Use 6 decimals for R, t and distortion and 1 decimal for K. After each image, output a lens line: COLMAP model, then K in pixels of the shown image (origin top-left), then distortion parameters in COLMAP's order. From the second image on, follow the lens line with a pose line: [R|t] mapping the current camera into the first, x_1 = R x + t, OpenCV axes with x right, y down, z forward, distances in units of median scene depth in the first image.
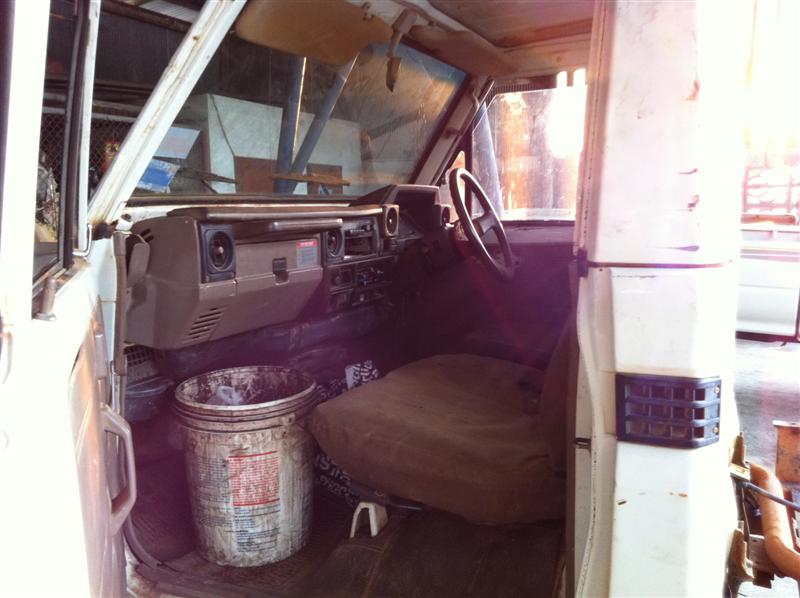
lens RADIAL K [[746.4, 0, 400.0], [0, 746.4, 299.0], [0, 0, 1]] dist [0.072174, -0.181546]
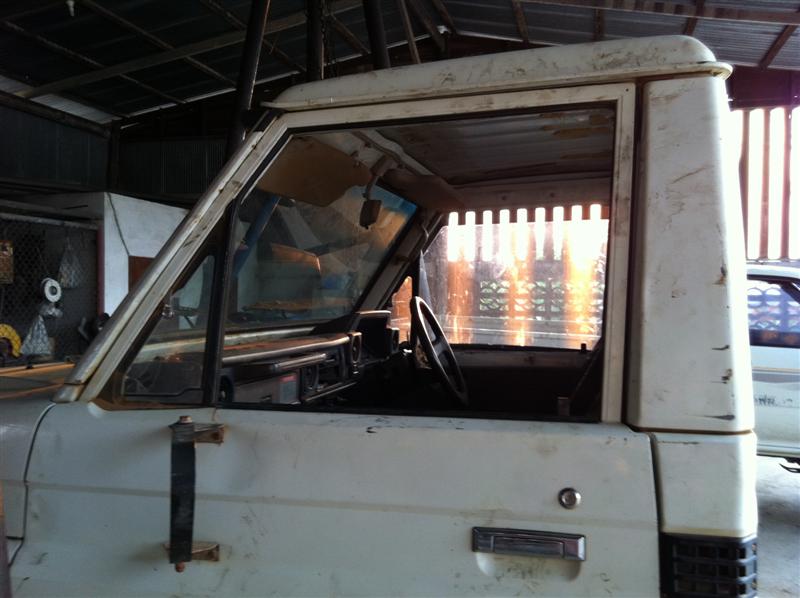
lens RADIAL K [[746.4, 0, 400.0], [0, 746.4, 299.0], [0, 0, 1]] dist [0.072174, -0.181546]
pose [[0.985675, 0.018388, 0.167648, -0.125836], [0.002349, 0.992445, -0.122666, -0.048163], [-0.168637, 0.121303, 0.978186, -0.009937]]
